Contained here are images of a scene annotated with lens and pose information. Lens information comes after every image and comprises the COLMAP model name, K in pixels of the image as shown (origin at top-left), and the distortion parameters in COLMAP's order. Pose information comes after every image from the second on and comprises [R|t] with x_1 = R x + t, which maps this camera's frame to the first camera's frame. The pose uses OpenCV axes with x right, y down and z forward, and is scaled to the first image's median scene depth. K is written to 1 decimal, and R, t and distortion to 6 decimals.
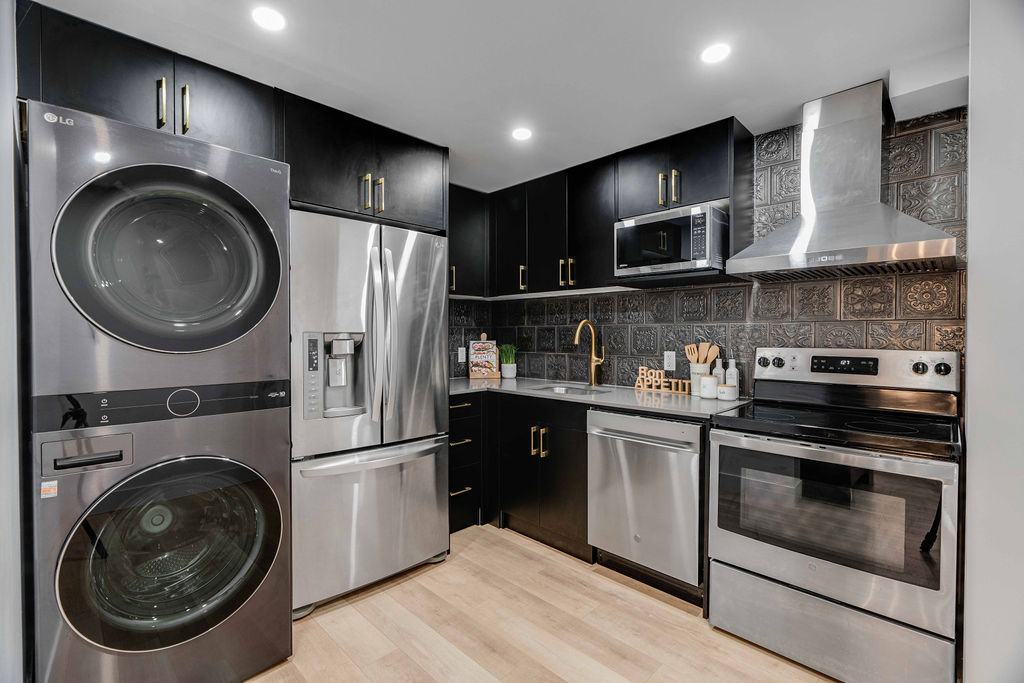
lens RADIAL K [[461.7, 0, 507.6], [0, 461.7, 341.4], [0, 0, 1]] dist [0.010626, 0.001247]
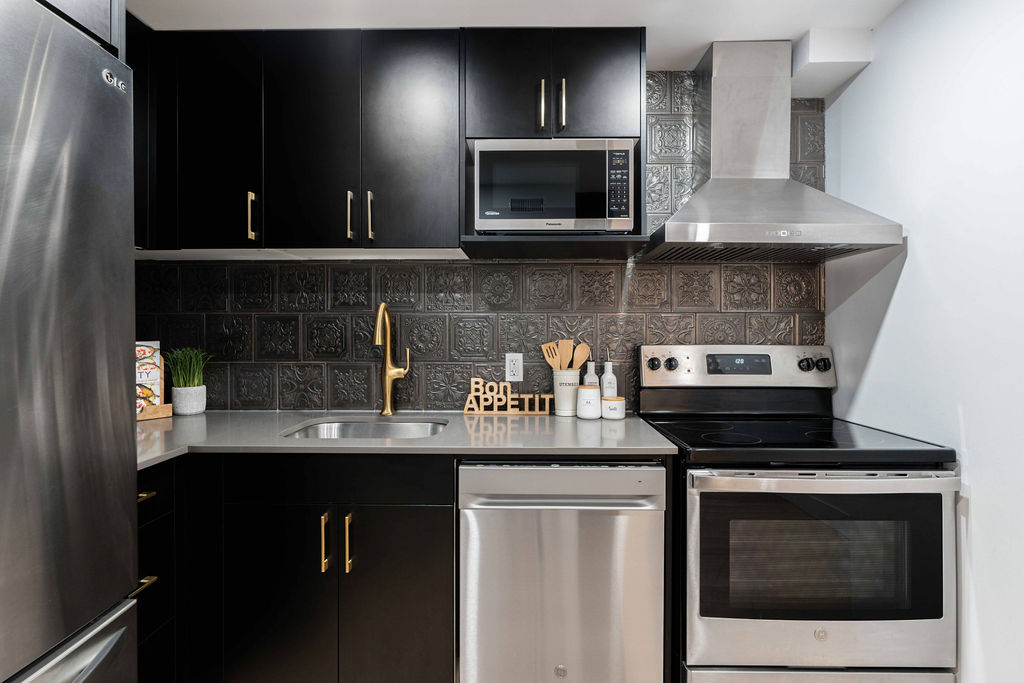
lens RADIAL K [[526.1, 0, 509.5], [0, 526.1, 328.2], [0, 0, 1]] dist [0.001966, 0.000424]
pose [[0.721302, 0.001606, 0.692619, -0.207489], [0.010486, 0.999857, -0.013239, -0.005471], [-0.692542, 0.016812, 0.721182, 0.490574]]
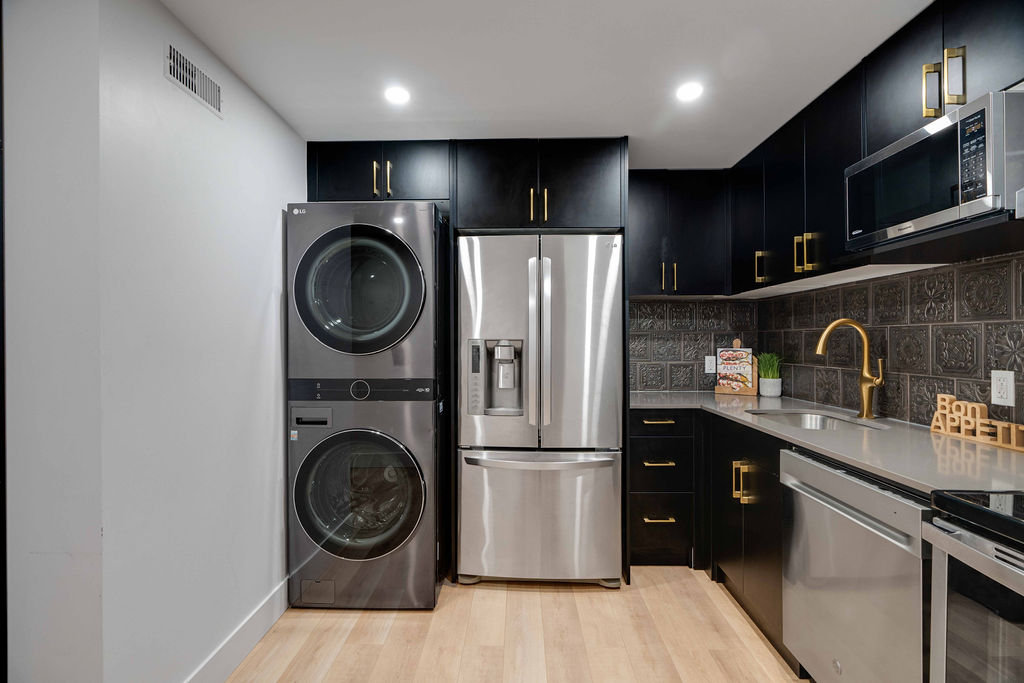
lens RADIAL K [[461.7, 0, 515.2], [0, 461.7, 342.1], [0, 0, 1]] dist [0.010626, 0.001247]
pose [[0.695606, -0.000929, -0.718423, 0.381633], [-0.007987, 0.999927, -0.009026, -0.002943], [0.718379, 0.012017, 0.695548, 0.215216]]
